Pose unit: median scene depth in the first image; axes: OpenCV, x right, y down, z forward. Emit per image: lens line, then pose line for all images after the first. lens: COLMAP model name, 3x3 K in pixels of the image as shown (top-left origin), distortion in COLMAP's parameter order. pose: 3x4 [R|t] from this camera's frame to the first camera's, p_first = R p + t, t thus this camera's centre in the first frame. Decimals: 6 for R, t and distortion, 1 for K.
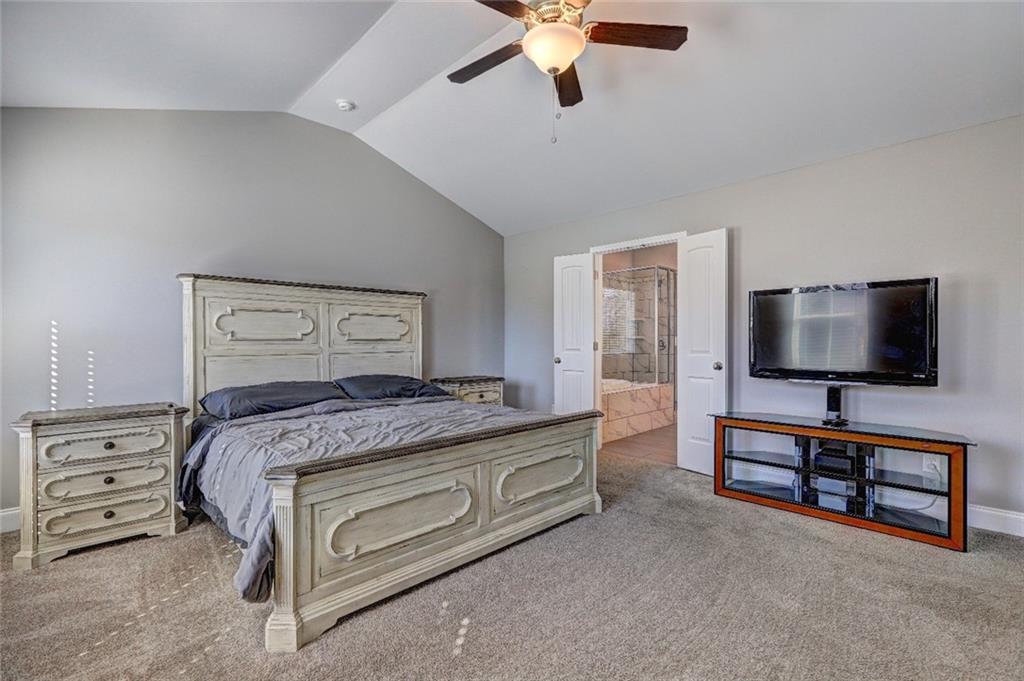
lens RADIAL K [[459.1, 0, 509.7], [0, 459.1, 339.6], [0, 0, 1]] dist [-0.007508, 0.003853]
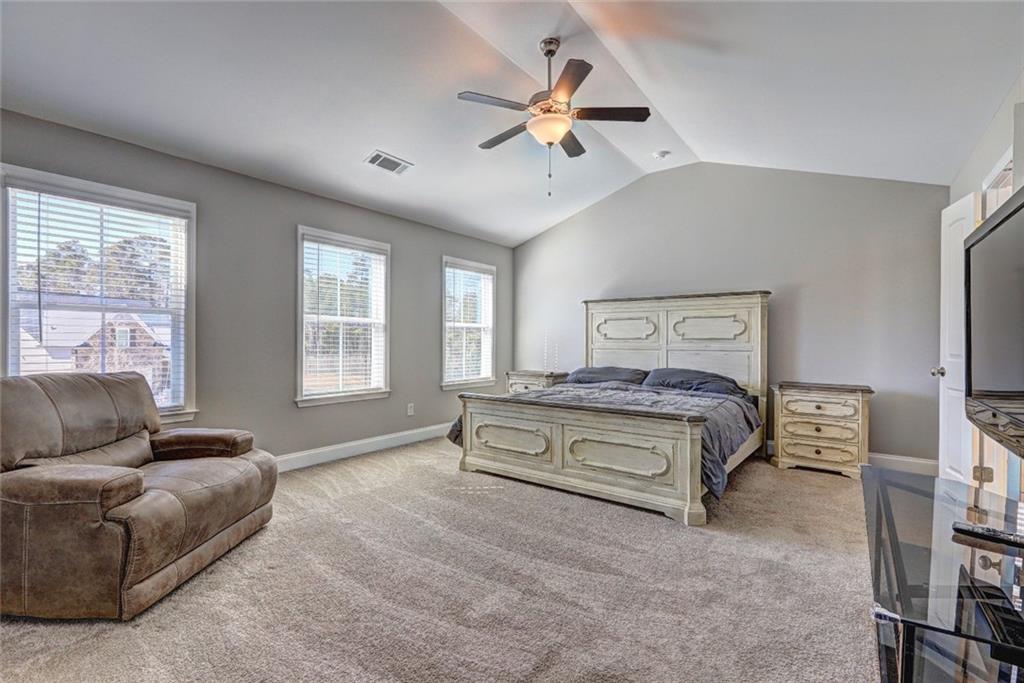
lens RADIAL K [[459.1, 0, 514.1], [0, 459.1, 345.2], [0, 0, 1]] dist [-0.007508, 0.003853]
pose [[0.139729, 0.011007, -0.990129, 0.923319], [-0.001909, 0.999939, 0.010847, 0.005177], [0.990188, 0.000375, 0.139741, 0.459534]]
